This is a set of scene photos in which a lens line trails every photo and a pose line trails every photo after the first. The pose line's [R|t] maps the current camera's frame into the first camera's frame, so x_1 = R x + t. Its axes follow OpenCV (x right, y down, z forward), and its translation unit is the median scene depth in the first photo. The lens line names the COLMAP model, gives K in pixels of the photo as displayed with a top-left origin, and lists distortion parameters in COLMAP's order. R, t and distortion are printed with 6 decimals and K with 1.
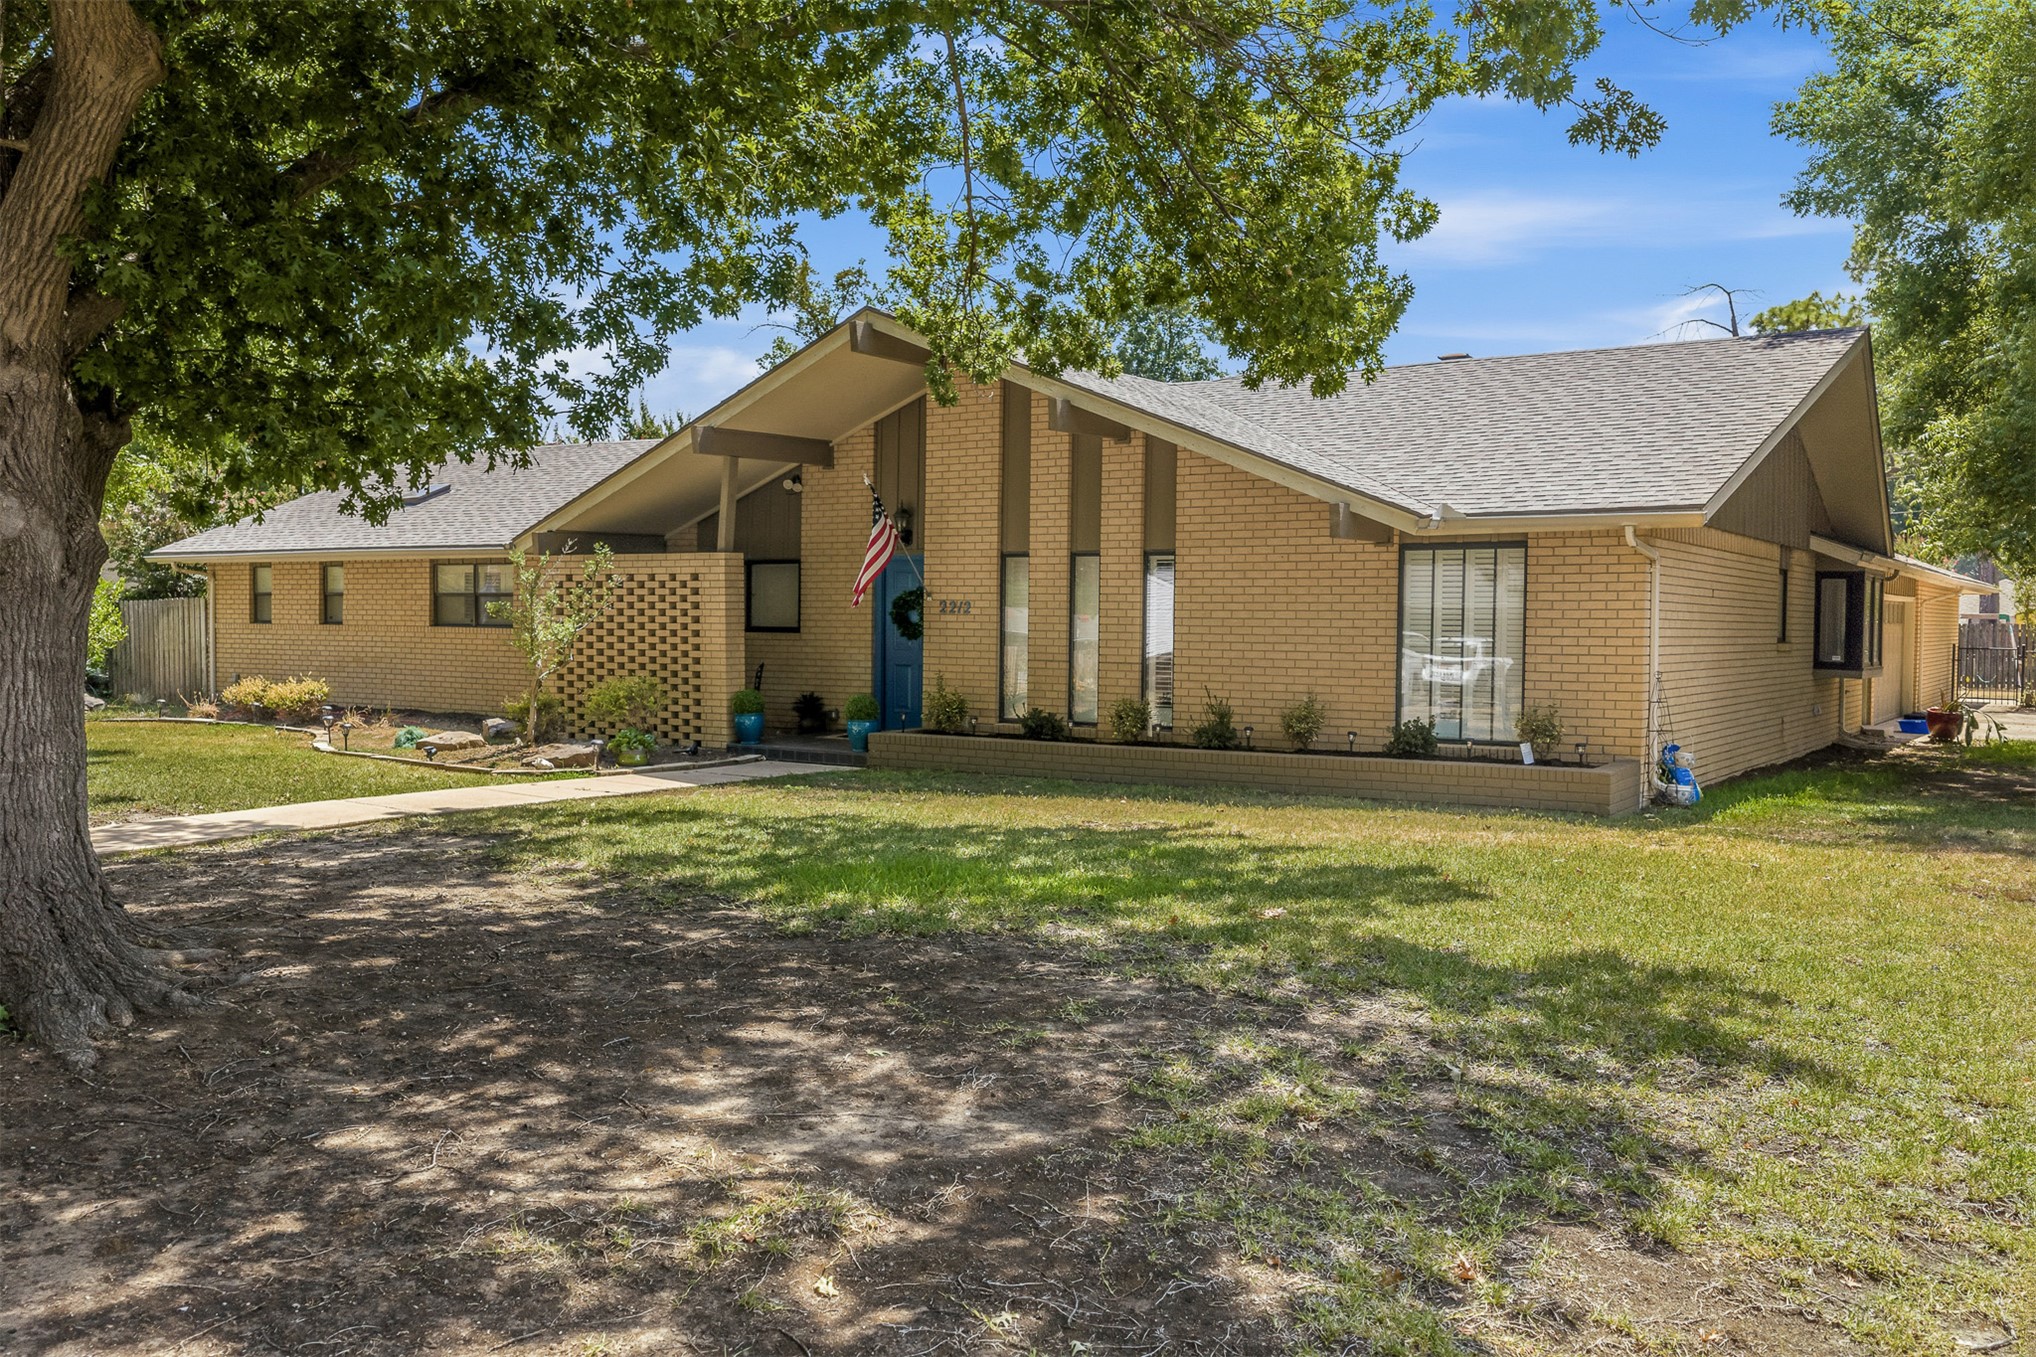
lens RADIAL K [[1676.3, 0, 1018.0], [0, 1676.3, 678.5], [0, 0, 1]] dist [-0.001208, -0.004519]
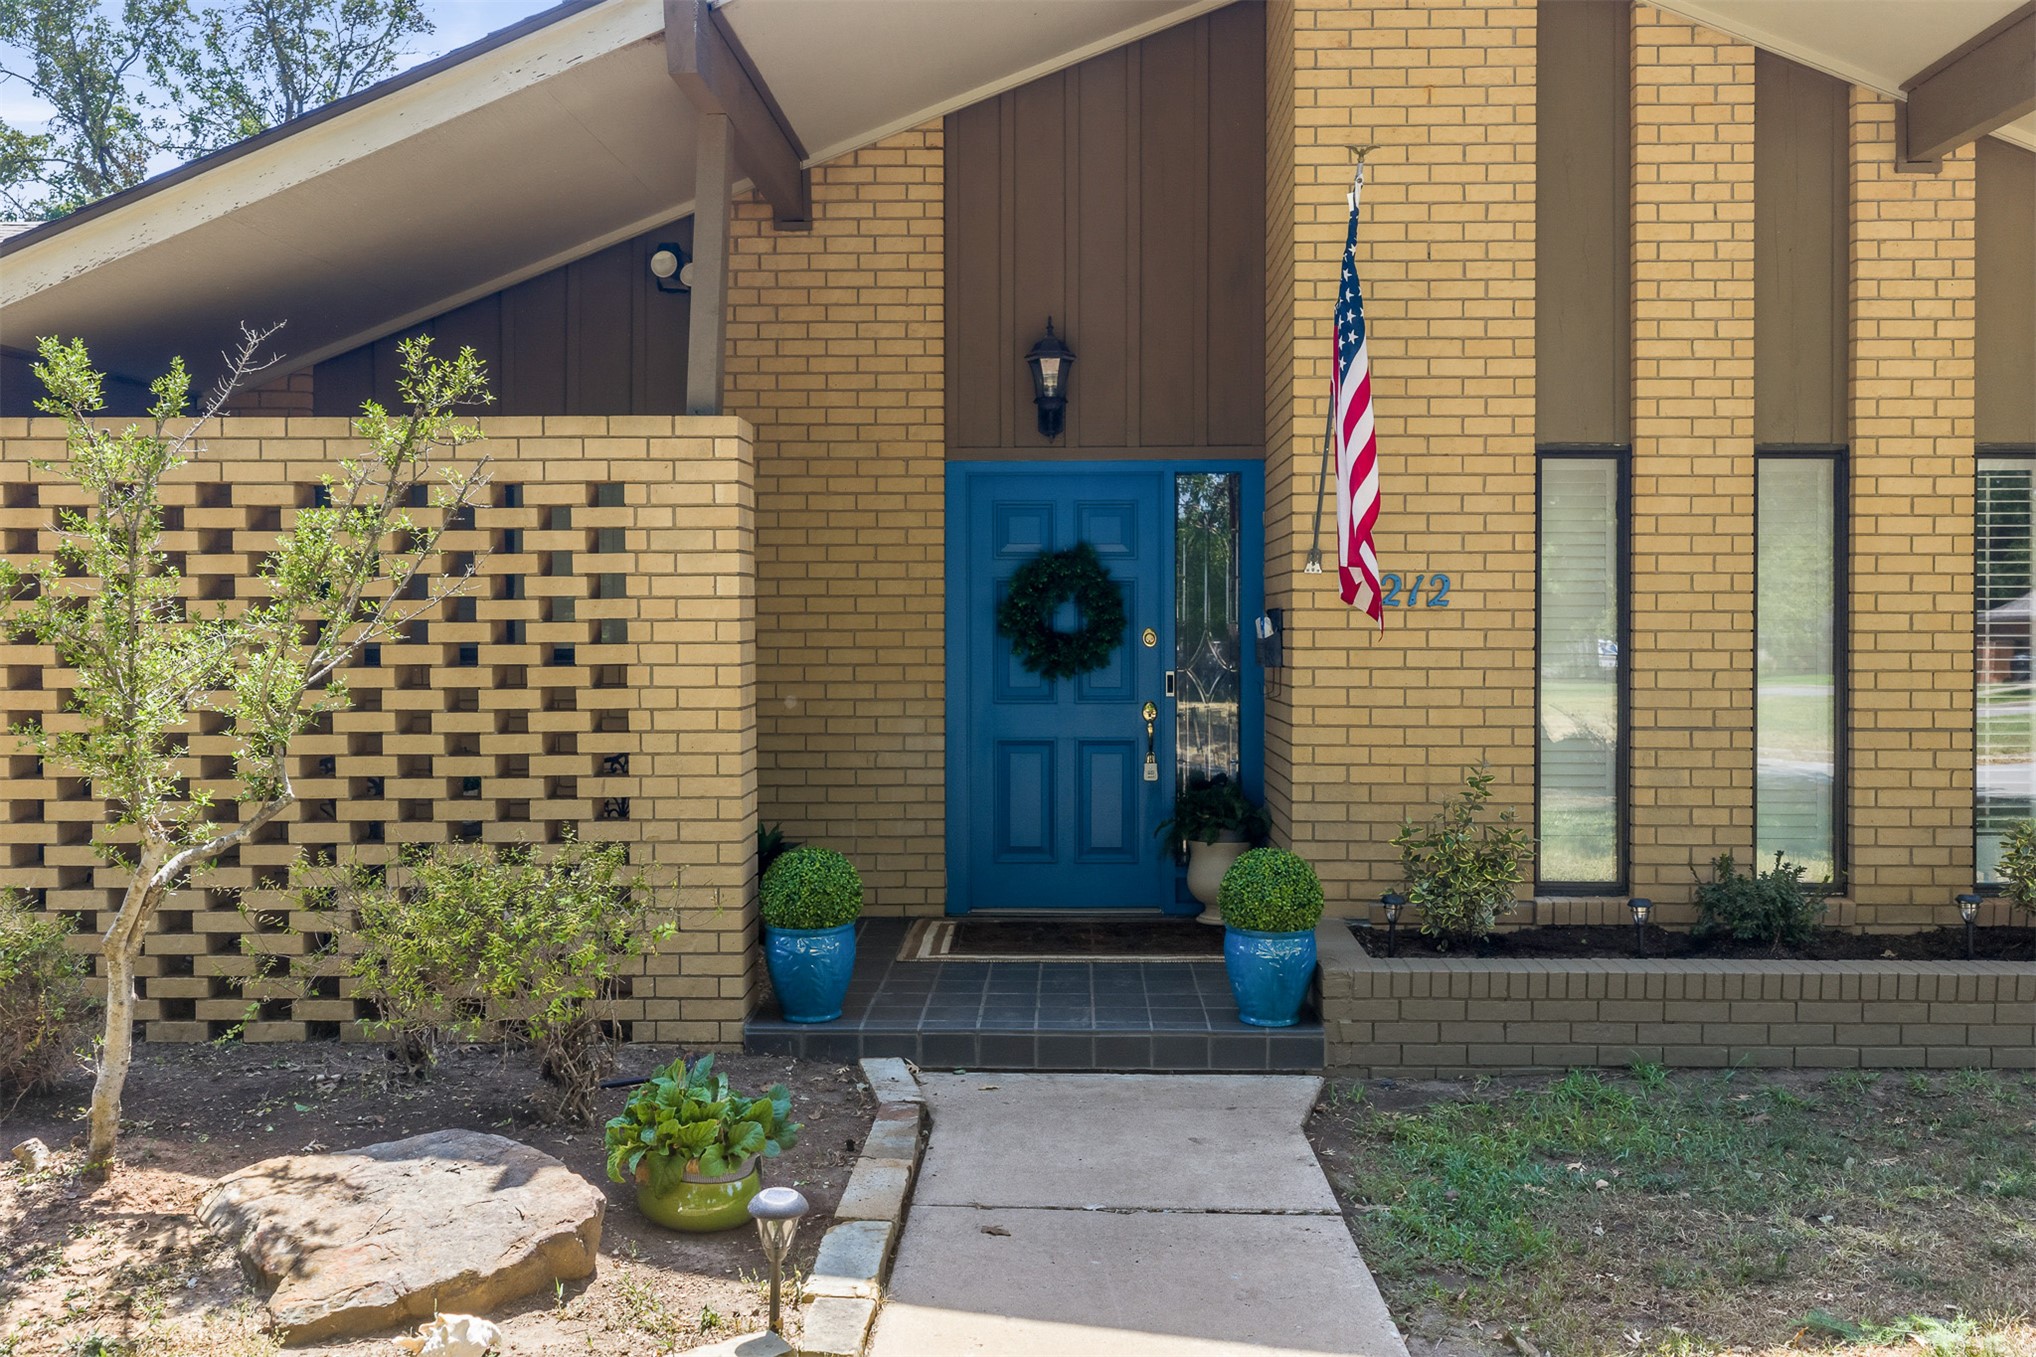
lens RADIAL K [[1676.3, 0, 1018.0], [0, 1676.3, 678.5], [0, 0, 1]] dist [-0.001208, -0.004519]
pose [[0.854466, -0.026426, 0.518835, -0.290328], [0.024606, 0.999643, 0.010391, -0.028106], [-0.518924, 0.003888, 0.854811, 0.701508]]
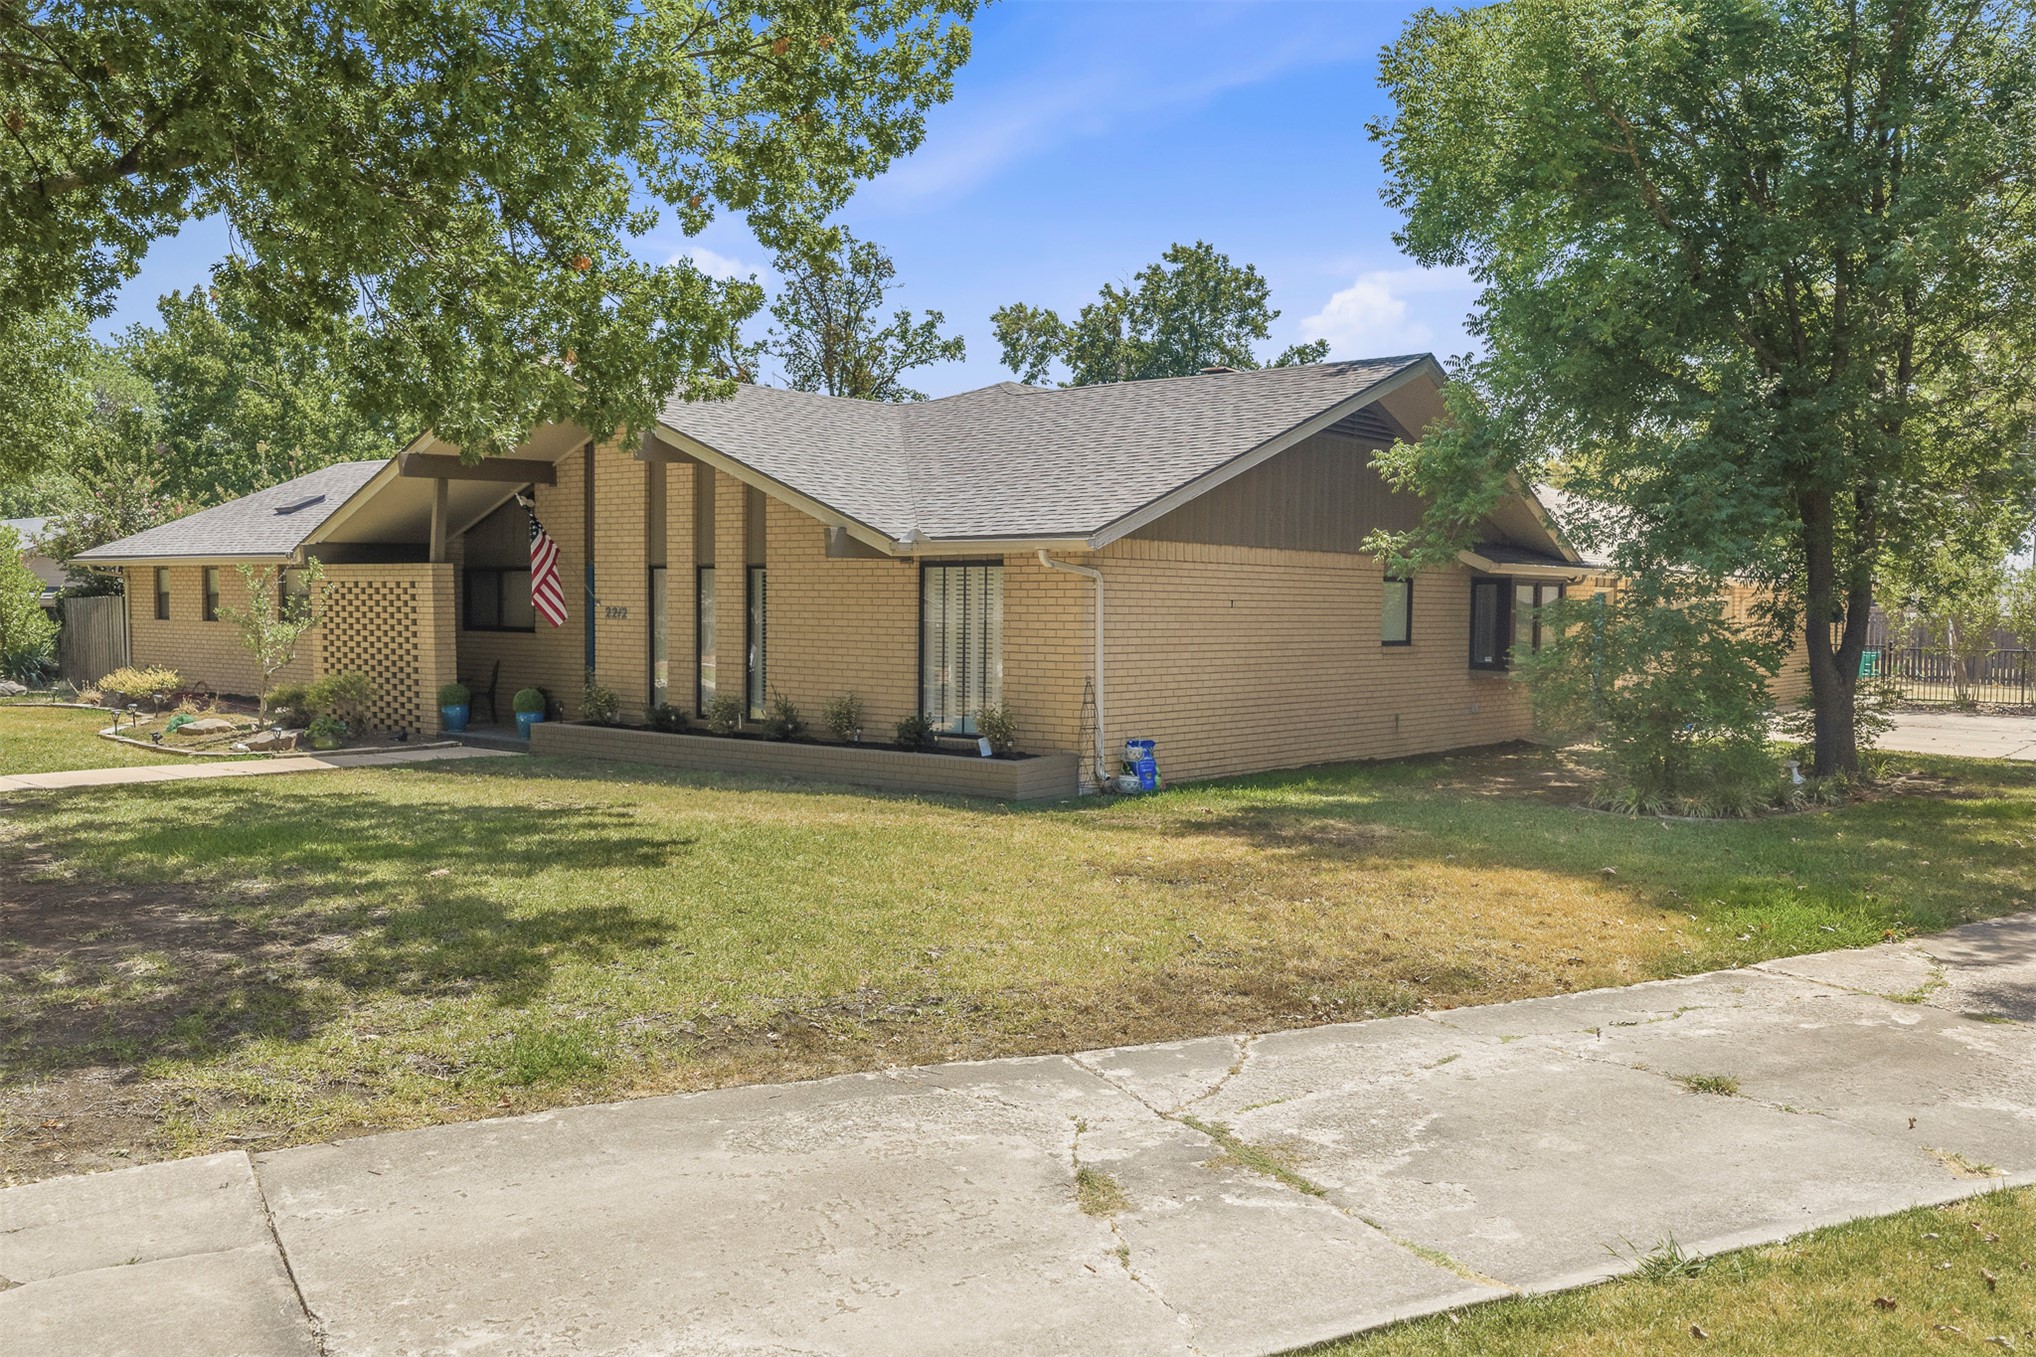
lens RADIAL K [[1676.3, 0, 1018.0], [0, 1676.3, 678.5], [0, 0, 1]] dist [-0.001208, -0.004519]
pose [[0.996644, 0.005637, -0.081670, 0.312121], [-0.004934, 0.999949, 0.008803, -0.008898], [0.081715, -0.008371, 0.996621, -0.102121]]
